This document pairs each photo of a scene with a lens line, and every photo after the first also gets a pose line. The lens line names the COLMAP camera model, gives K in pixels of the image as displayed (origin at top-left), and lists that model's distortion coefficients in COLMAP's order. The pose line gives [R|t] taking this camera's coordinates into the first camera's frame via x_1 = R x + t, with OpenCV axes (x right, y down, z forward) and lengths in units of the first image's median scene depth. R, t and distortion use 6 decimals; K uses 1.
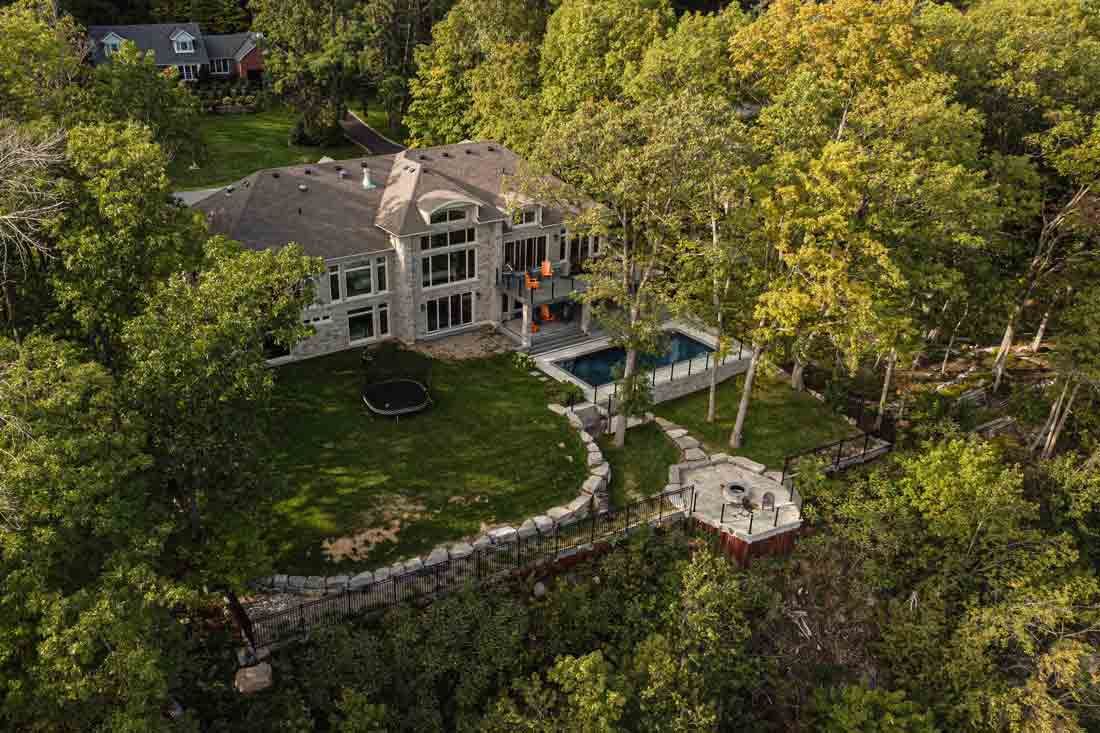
lens RADIAL K [[636.6, 0, 545.8], [0, 636.6, 379.1], [0, 0, 1]] dist [0.003937, 0.000938]
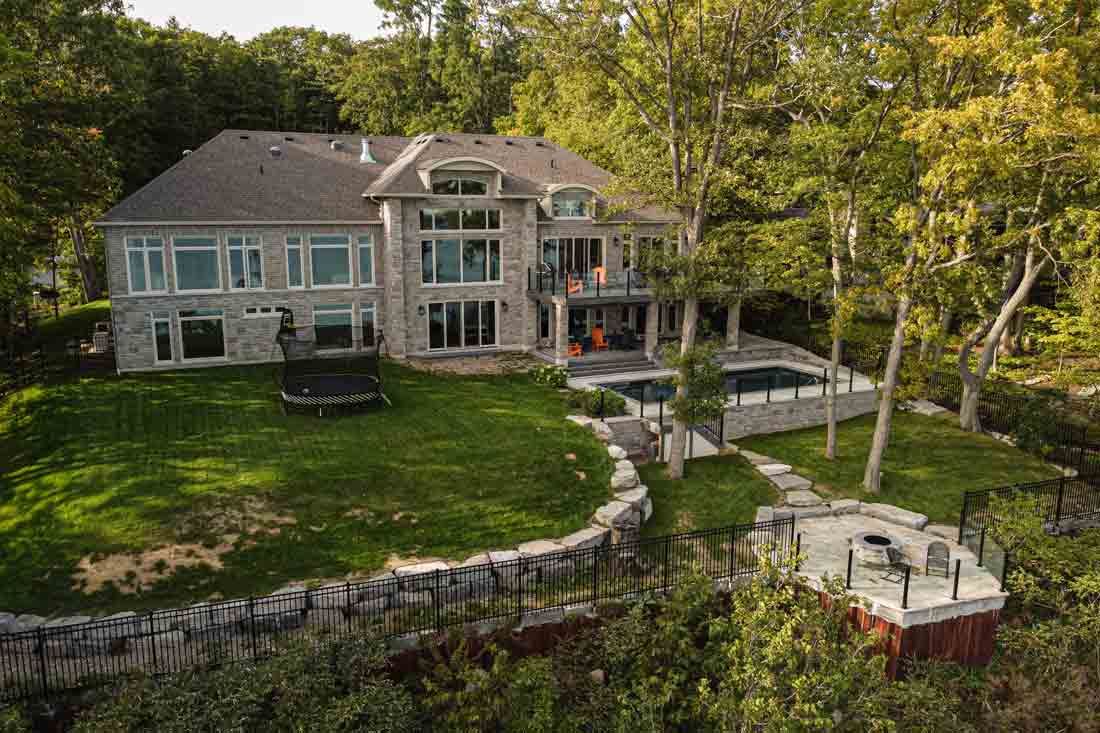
lens RADIAL K [[736.9, 0, 565.7], [0, 736.9, 365.0], [0, 0, 1]] dist [0.003996, -0.001568]
pose [[0.994174, 0.018372, -0.106207, 0.081551], [-0.038001, 0.981838, -0.185876, 0.130849], [0.100863, 0.188829, 0.976816, 0.267700]]
